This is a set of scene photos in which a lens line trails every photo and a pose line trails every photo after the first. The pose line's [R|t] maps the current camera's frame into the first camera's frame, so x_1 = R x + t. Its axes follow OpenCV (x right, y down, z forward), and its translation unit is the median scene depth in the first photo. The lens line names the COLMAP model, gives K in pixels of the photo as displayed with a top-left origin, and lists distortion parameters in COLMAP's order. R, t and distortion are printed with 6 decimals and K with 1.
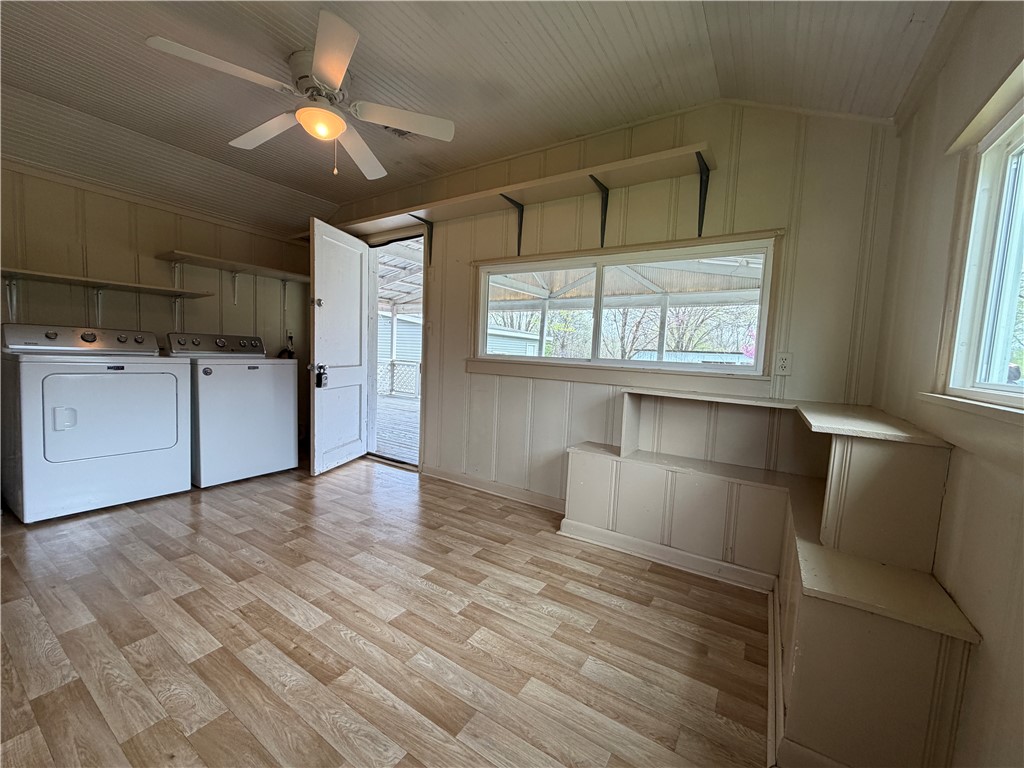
lens RADIAL K [[407.3, 0, 512.1], [0, 407.3, 385.6], [0, 0, 1]] dist [0.000650, 0.000095]
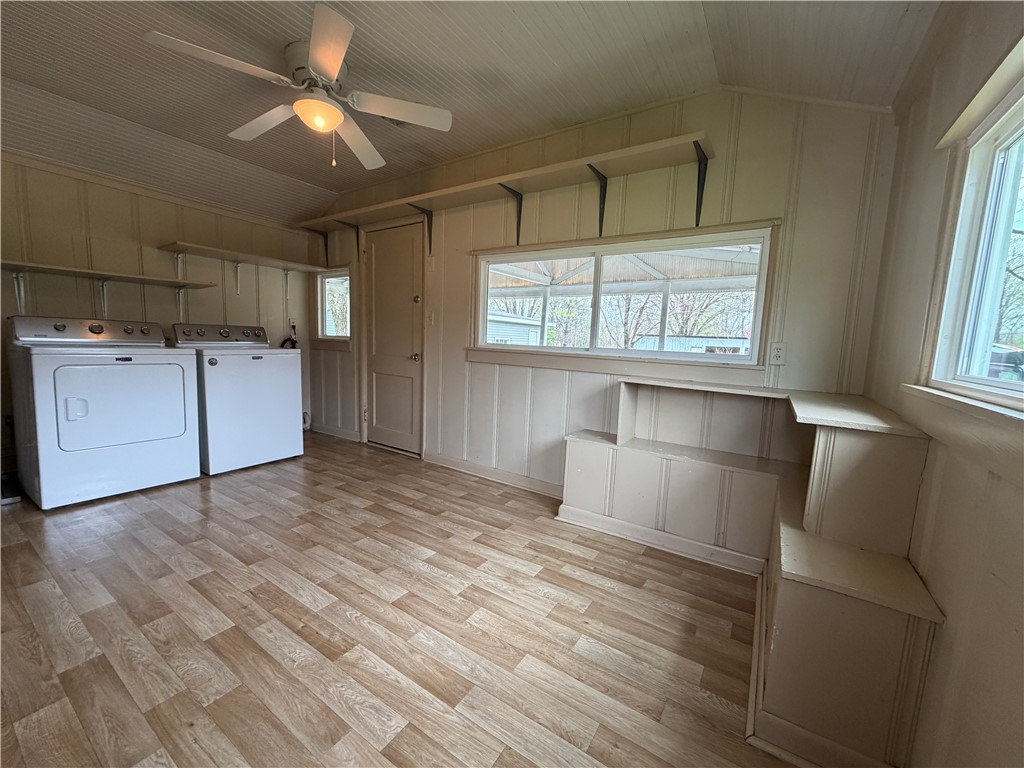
lens RADIAL K [[407.3, 0, 512.0], [0, 407.3, 385.7], [0, 0, 1]] dist [0.000650, 0.000095]
pose [[0.999956, -0.003247, -0.008833, 0.015182], [0.003553, 0.999387, 0.034831, -0.012266], [0.008714, -0.034861, 0.999354, -0.022675]]
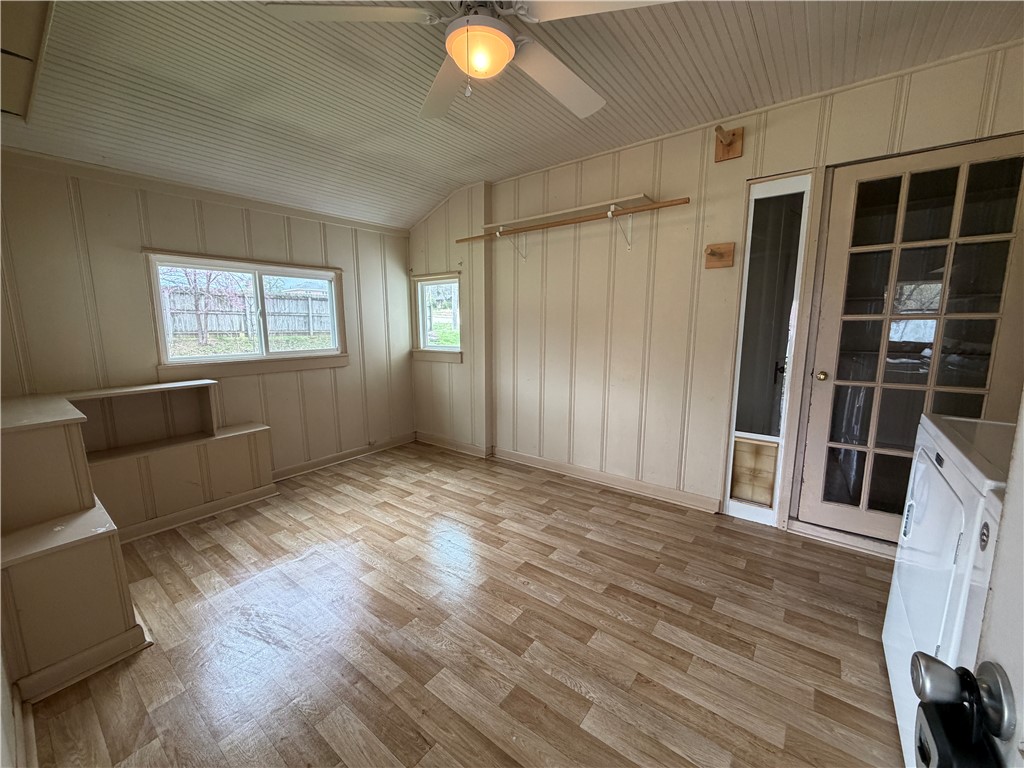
lens RADIAL K [[407.3, 0, 510.1], [0, 407.3, 385.1], [0, 0, 1]] dist [0.000650, 0.000095]
pose [[-0.995150, -0.052697, 0.083059, -0.669603], [-0.031634, 0.970987, 0.237032, -0.299505], [-0.093140, 0.233255, -0.967945, 1.969903]]
